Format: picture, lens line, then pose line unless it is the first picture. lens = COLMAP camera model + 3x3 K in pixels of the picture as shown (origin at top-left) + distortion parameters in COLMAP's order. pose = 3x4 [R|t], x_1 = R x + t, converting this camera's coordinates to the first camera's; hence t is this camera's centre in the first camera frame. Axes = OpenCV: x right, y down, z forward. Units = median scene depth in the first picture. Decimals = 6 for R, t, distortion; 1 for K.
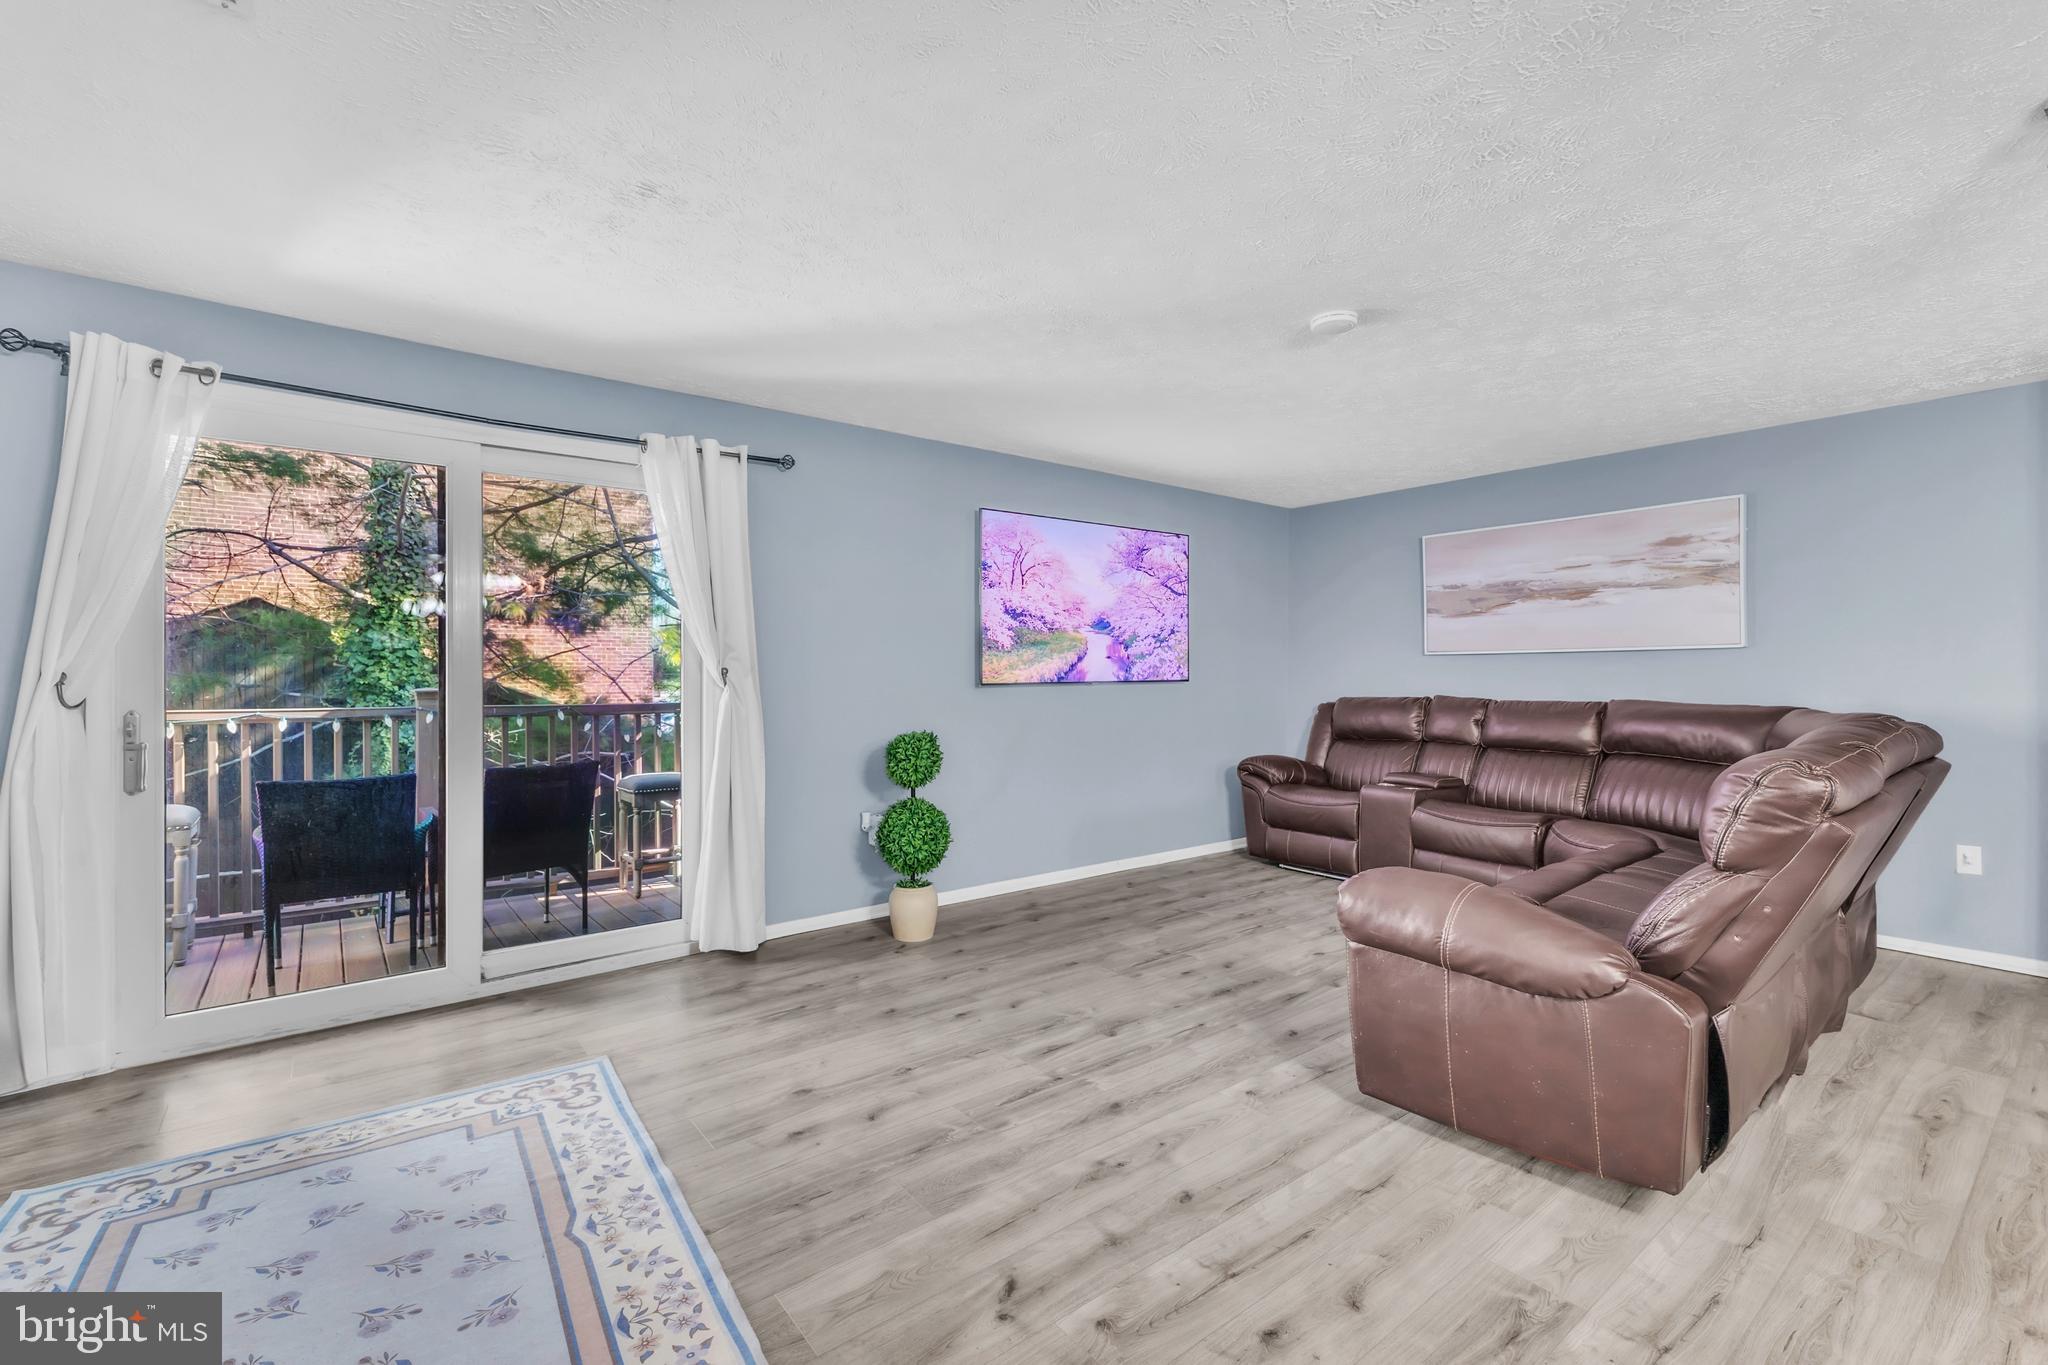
lens RADIAL K [[881.3, 0, 1022.5], [0, 881.3, 678.2], [0, 0, 1]] dist [0.019968, -0.007155]
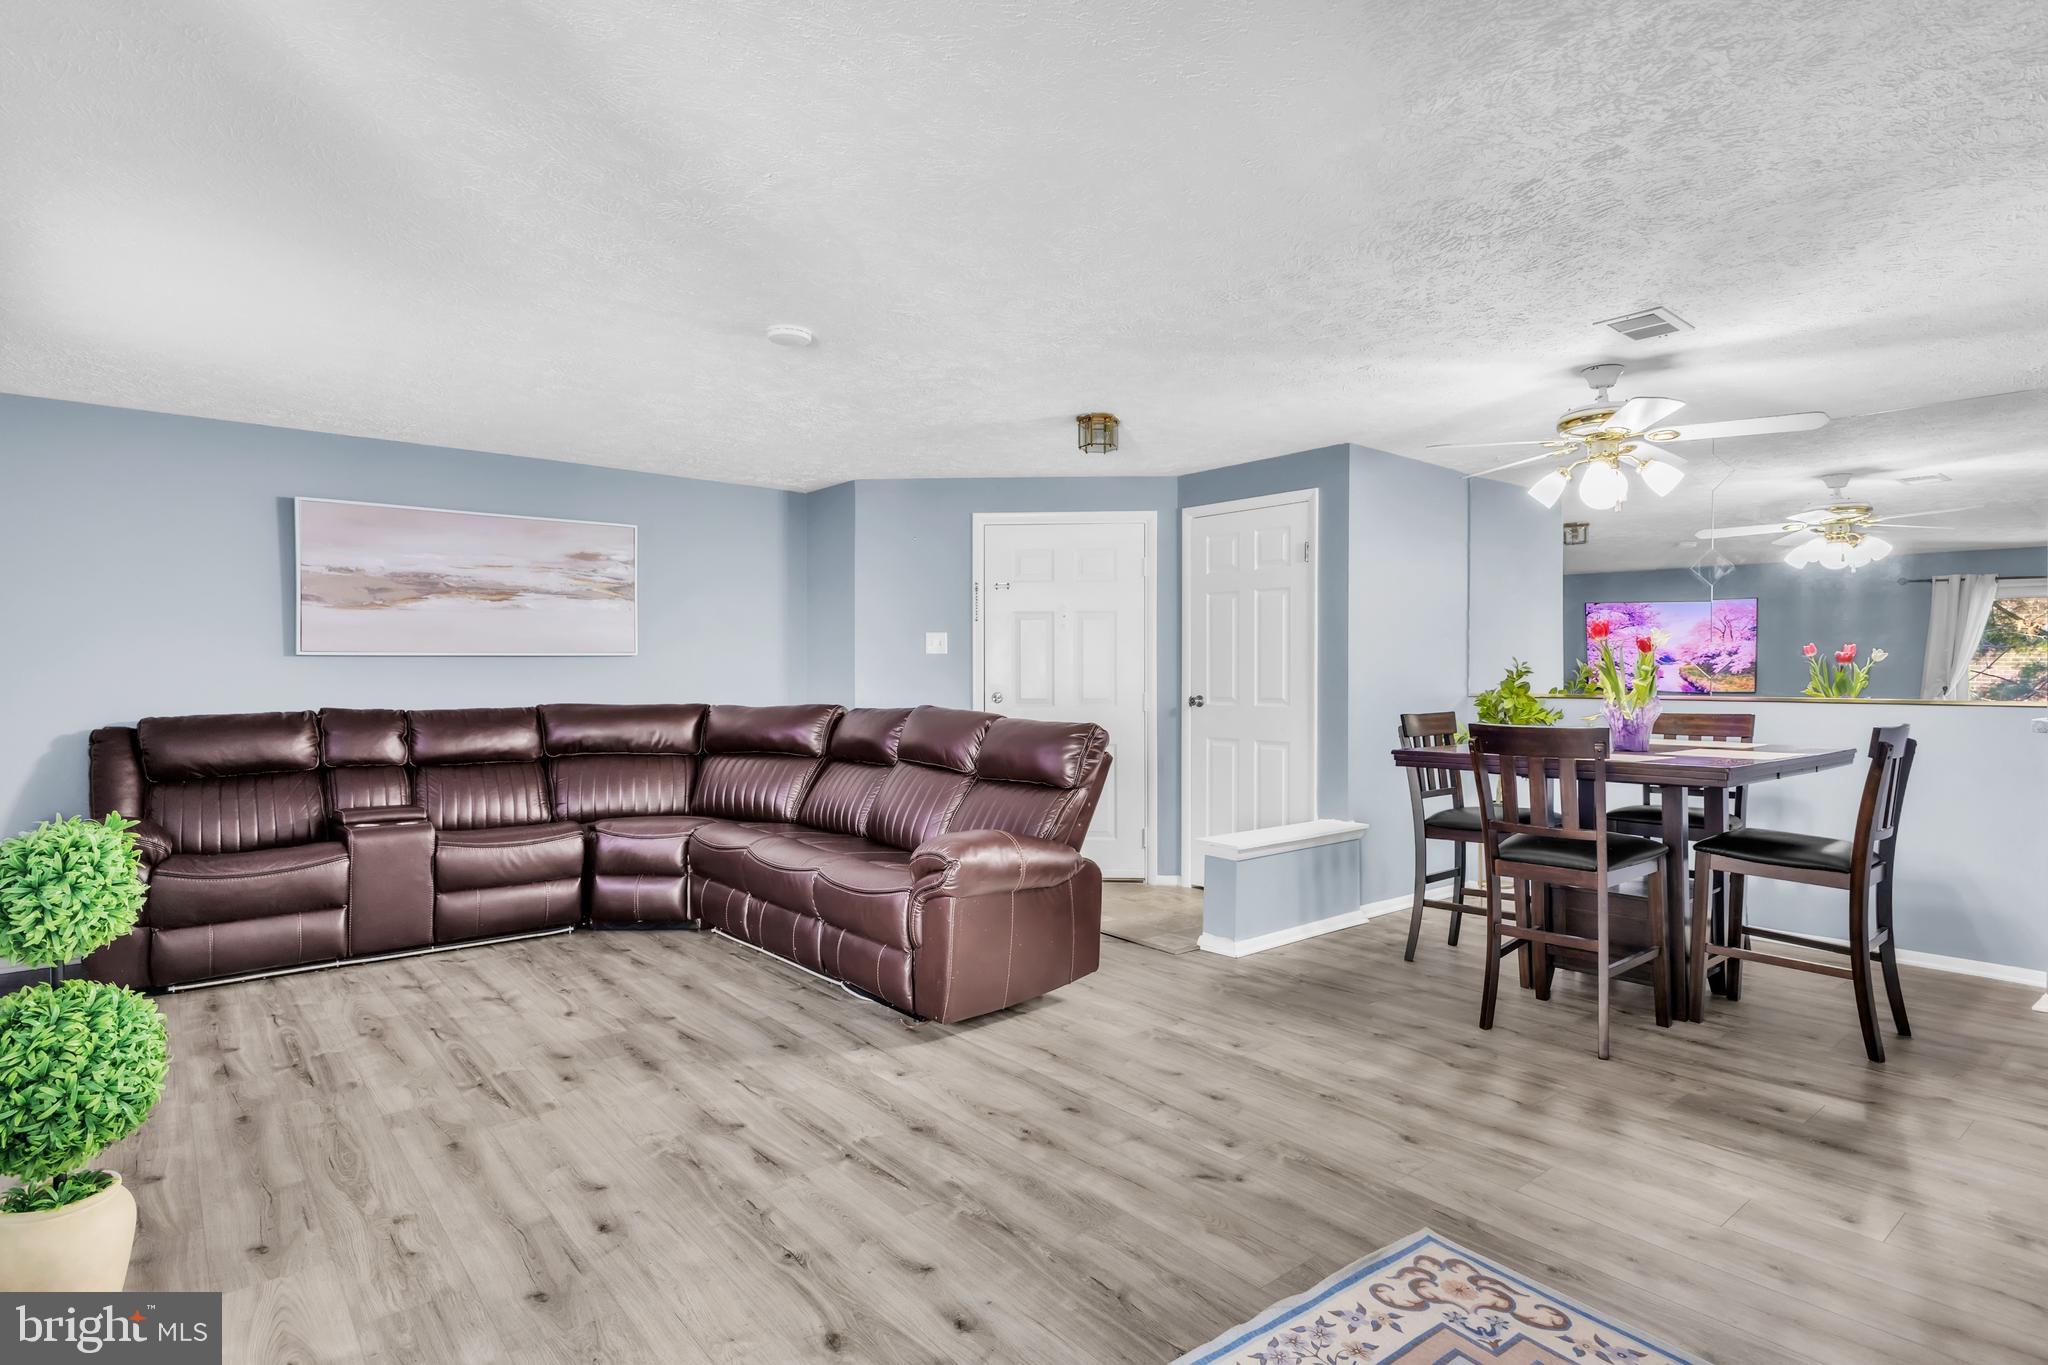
lens RADIAL K [[1069.1, 0, 1024.0], [0, 1069.1, 682.5], [0, 0, 1]] dist [0.002498, -0.000032]
pose [[-0.033108, -0.004191, 0.999443, -0.771185], [0.012339, 0.999913, 0.004602, 0.000072], [-0.999376, 0.012485, -0.033053, 0.678808]]
